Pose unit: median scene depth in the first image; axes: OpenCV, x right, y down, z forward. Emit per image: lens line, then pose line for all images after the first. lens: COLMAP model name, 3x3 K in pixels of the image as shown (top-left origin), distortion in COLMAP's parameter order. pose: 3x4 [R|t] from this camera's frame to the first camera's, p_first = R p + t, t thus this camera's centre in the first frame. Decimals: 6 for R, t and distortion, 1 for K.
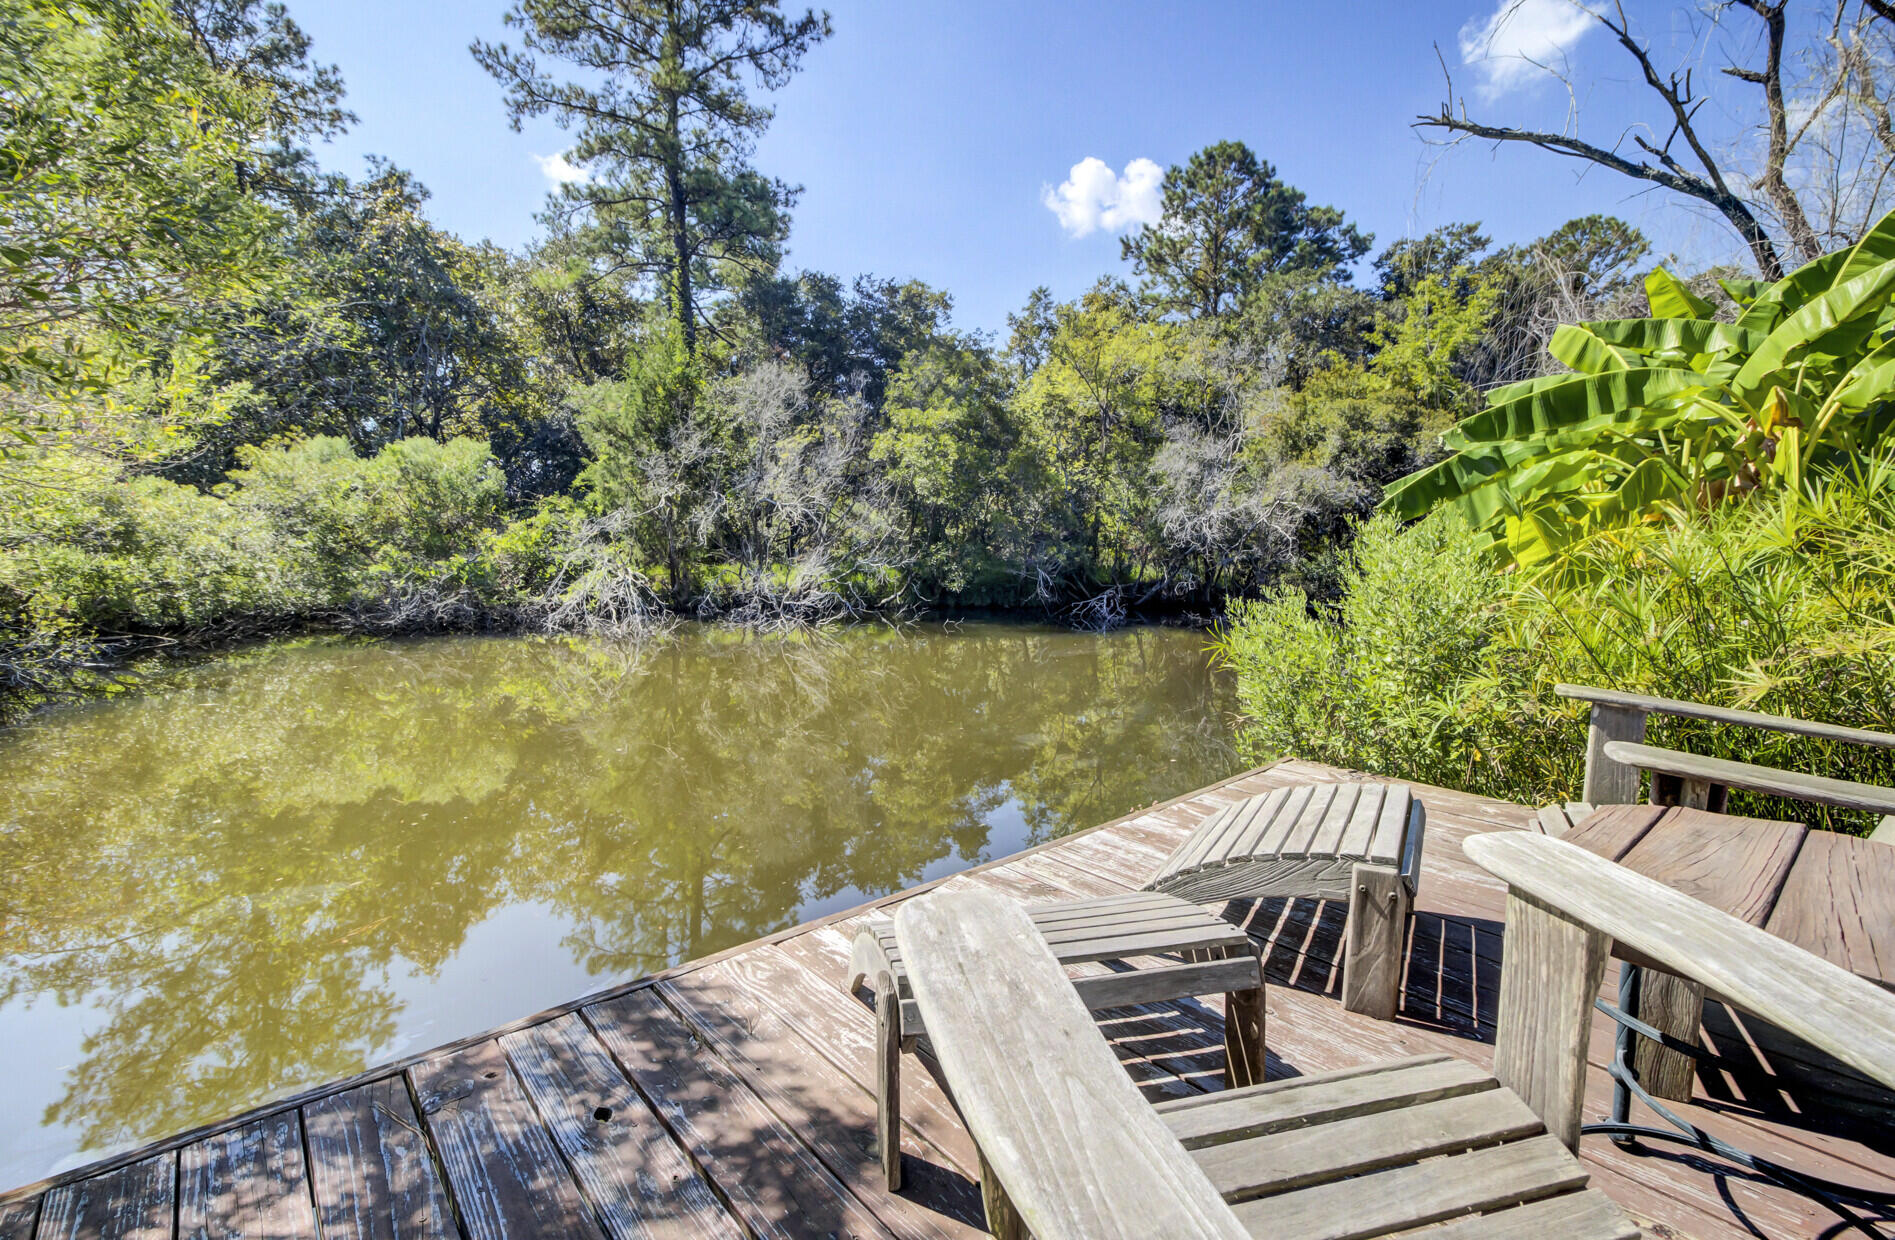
lens RADIAL K [[844.6, 0, 909.9], [0, 844.6, 596.8], [0, 0, 1]] dist [0.000844, 0.009726]
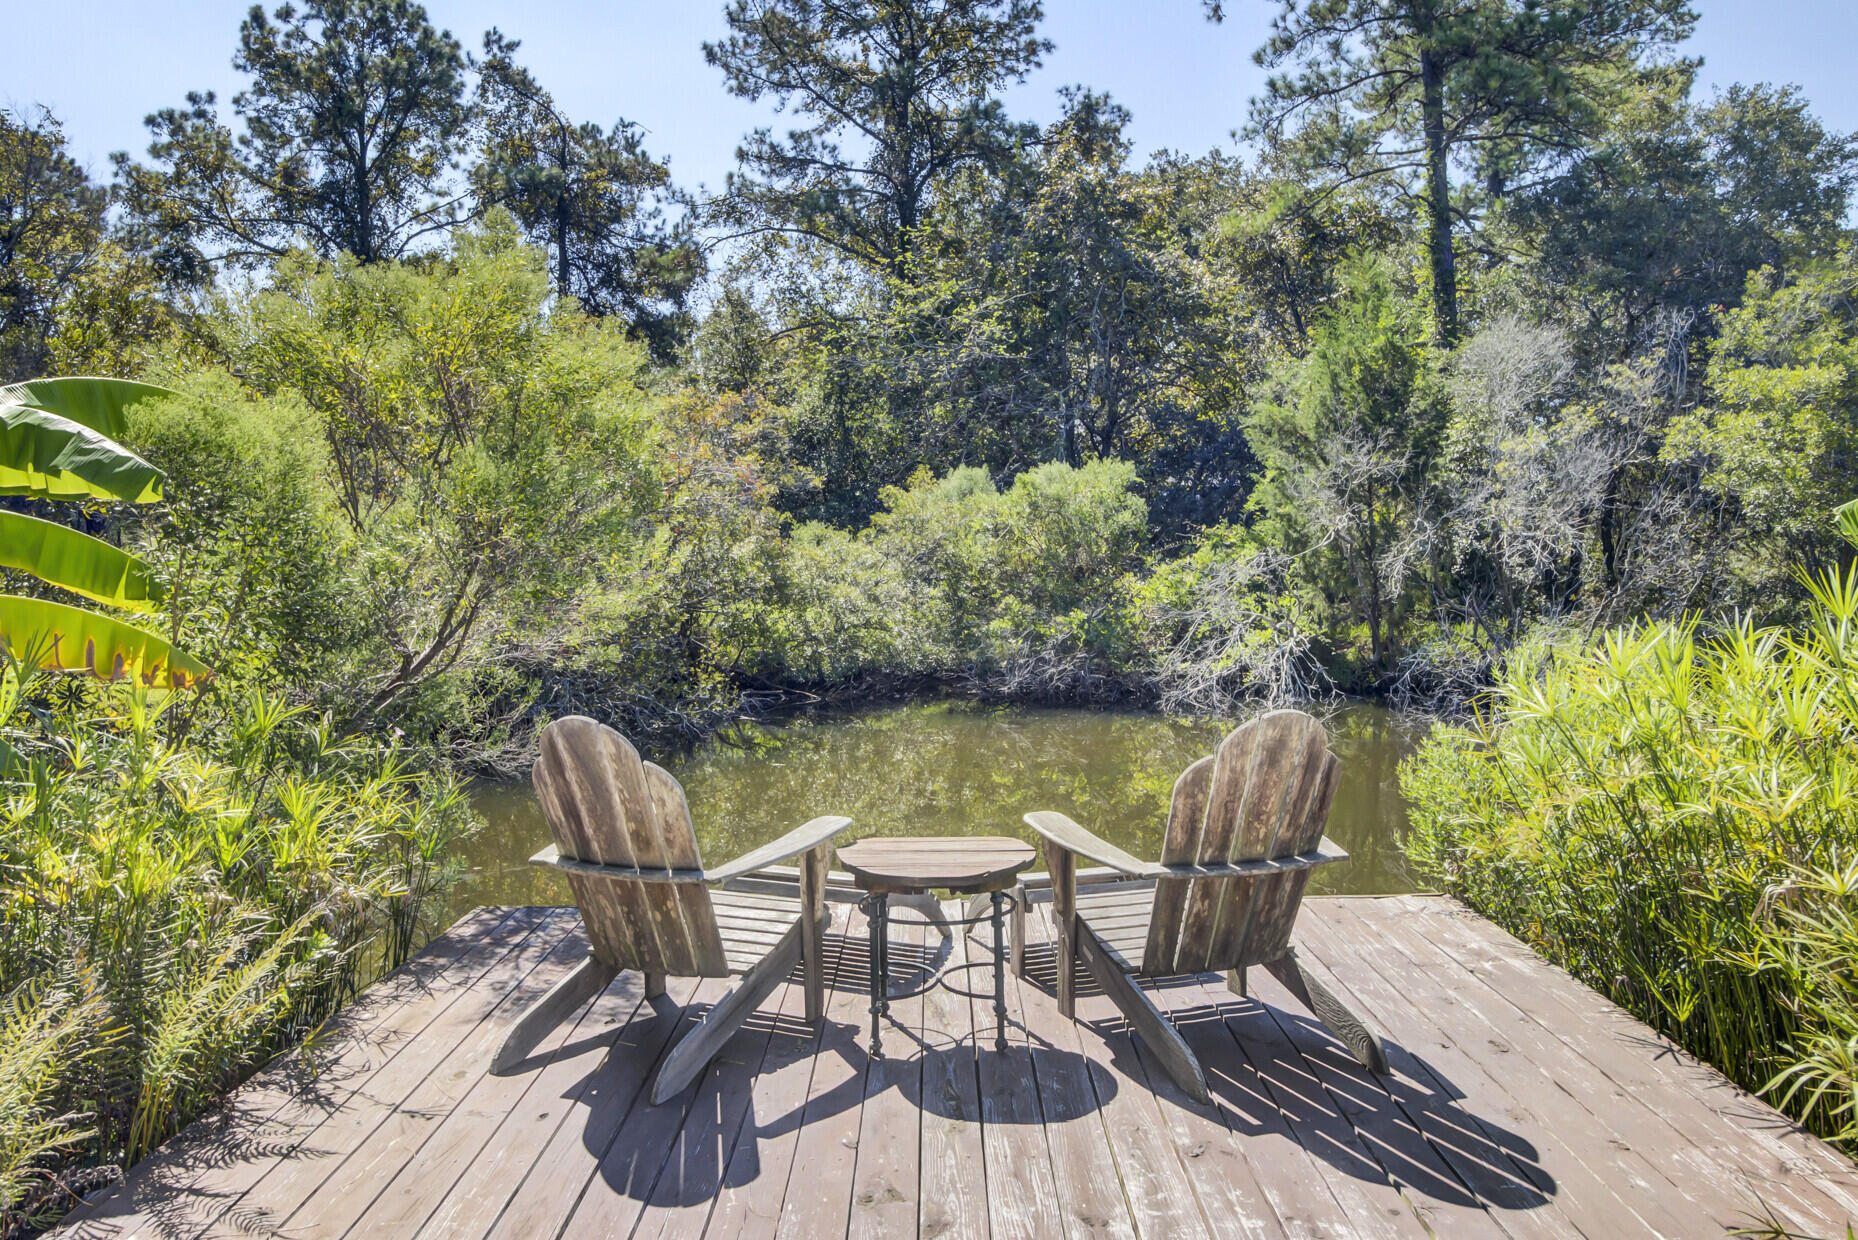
lens RADIAL K [[1406.1, 0, 929.0], [0, 1406.1, 620.0], [0, 0, 1]] dist [0.002378, -0.001247]
pose [[0.768845, 0.018862, -0.639157, 0.192439], [-0.035154, 0.999300, -0.012796, -0.015604], [0.638468, 0.032307, 0.768970, -0.110232]]
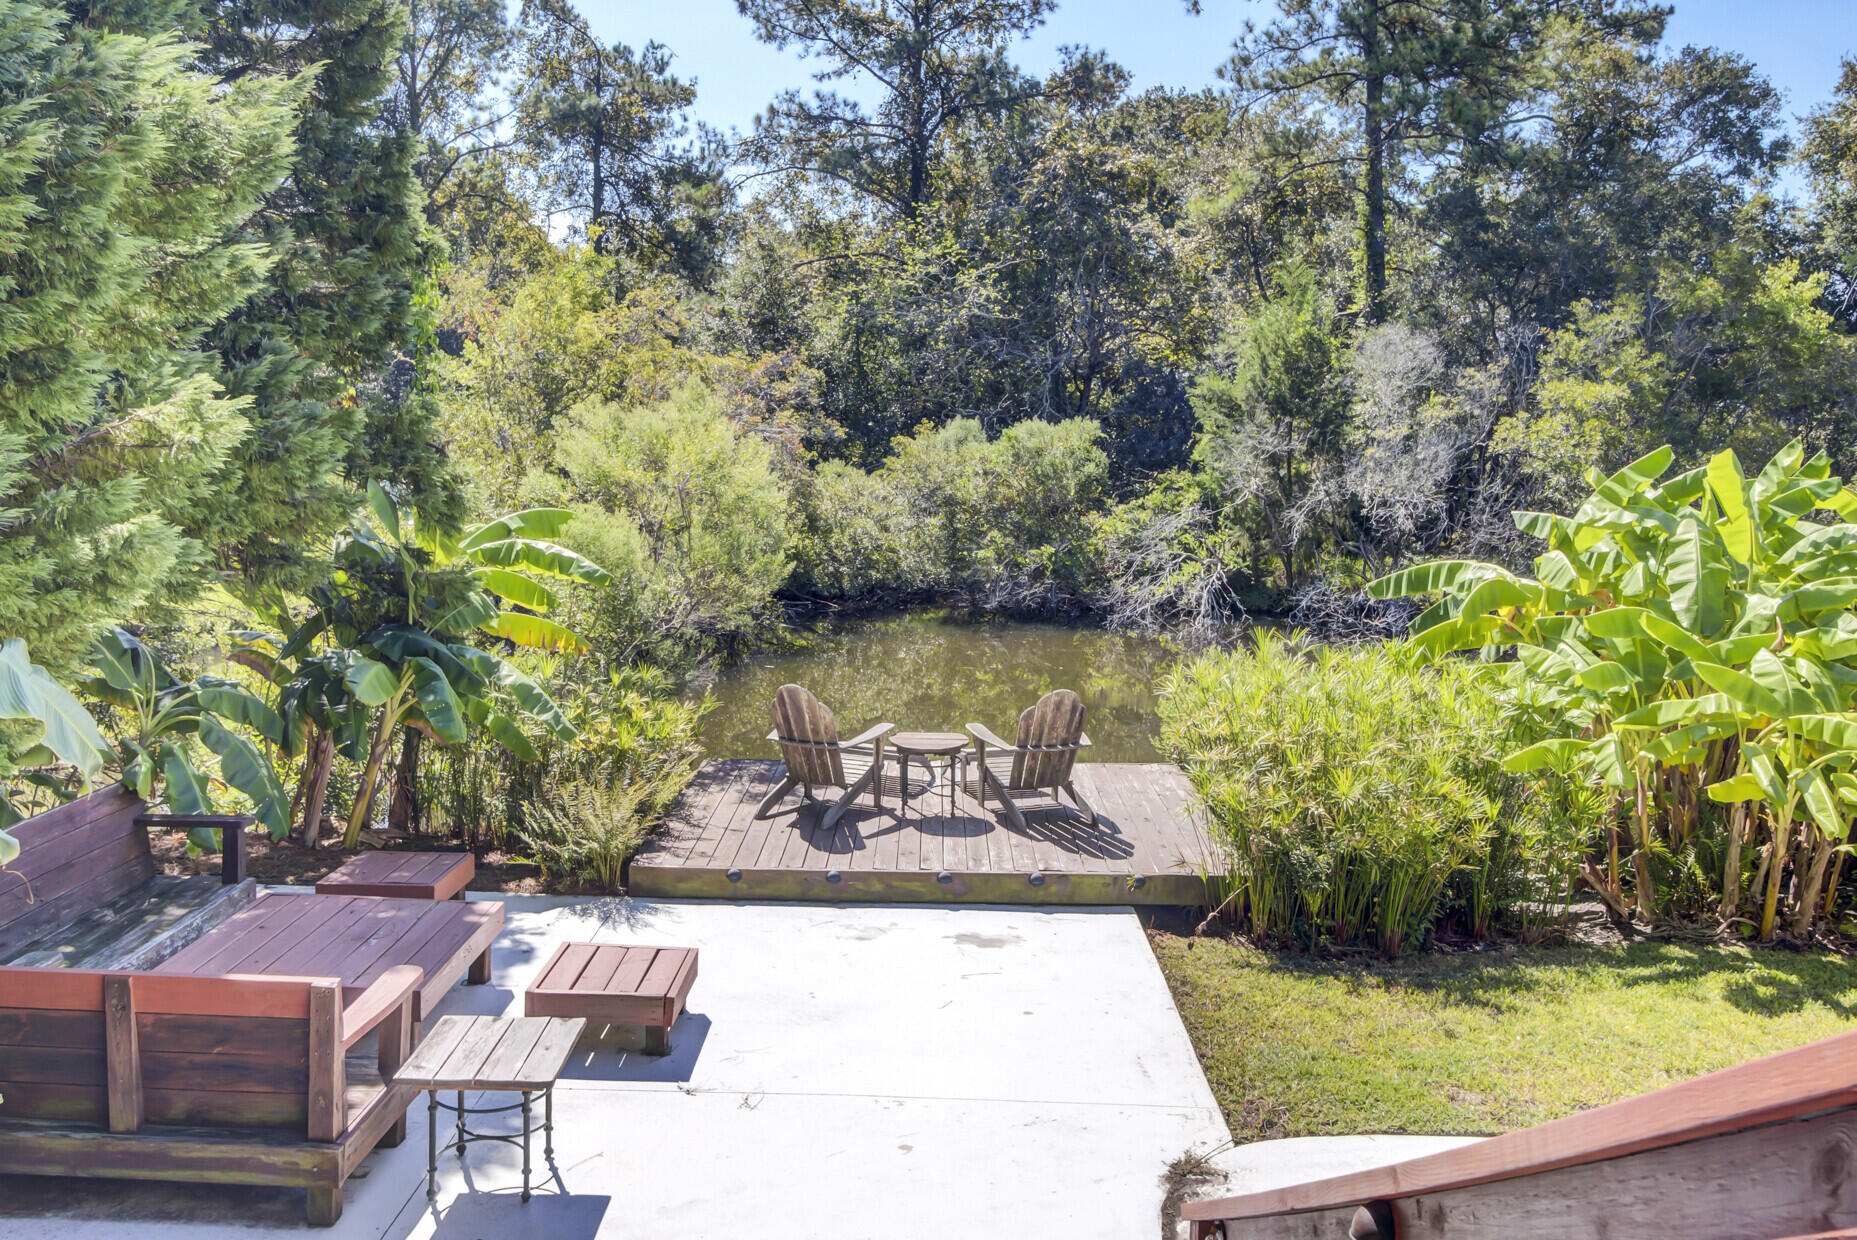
lens RADIAL K [[1405.4, 0, 928.5], [0, 1405.4, 620.0], [0, 0, 1]] dist [0.002378, -0.001247]
pose [[0.767776, 0.092779, -0.633965, 0.389825], [-0.059866, 0.995520, 0.073189, -0.066929], [0.637915, -0.018240, 0.769891, -0.352495]]
